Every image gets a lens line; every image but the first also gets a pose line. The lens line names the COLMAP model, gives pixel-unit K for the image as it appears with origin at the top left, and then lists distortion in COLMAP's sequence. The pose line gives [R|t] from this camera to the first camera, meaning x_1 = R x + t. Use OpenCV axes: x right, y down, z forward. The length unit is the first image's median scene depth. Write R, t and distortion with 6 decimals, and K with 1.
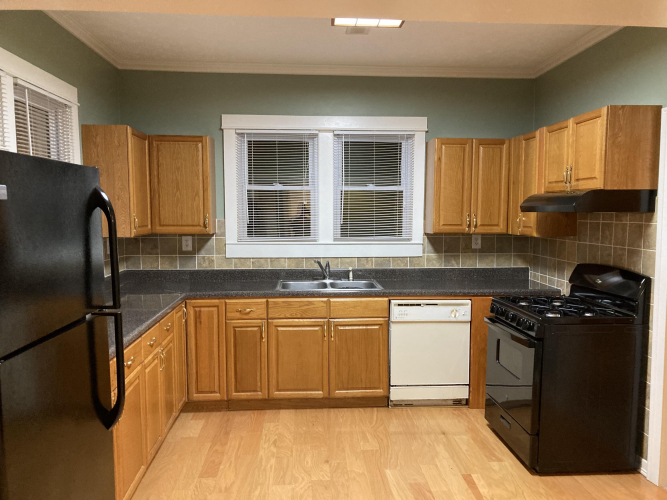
lens RADIAL K [[555.1, 0, 337.3], [0, 555.1, 253.2], [0, 0, 1]] dist [0.076985, -0.038225]
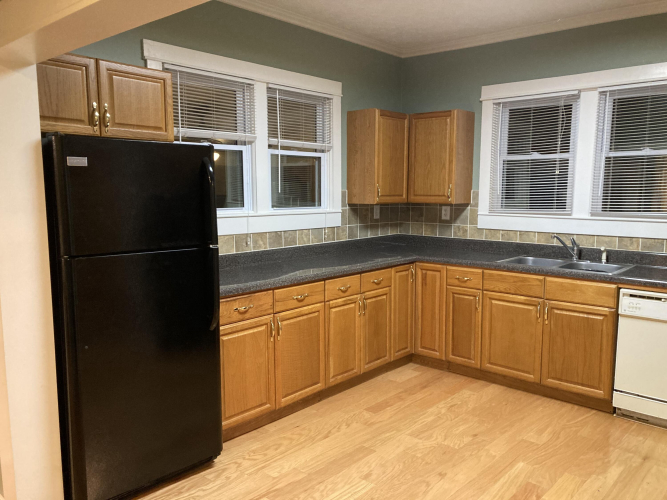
lens RADIAL K [[555.1, 0, 339.7], [0, 555.1, 248.6], [0, 0, 1]] dist [0.076985, -0.038225]
pose [[0.715282, 0.083321, -0.693851, 0.373021], [-0.060964, 0.996521, 0.056821, 0.003053], [0.696172, 0.001657, 0.717873, 0.101771]]
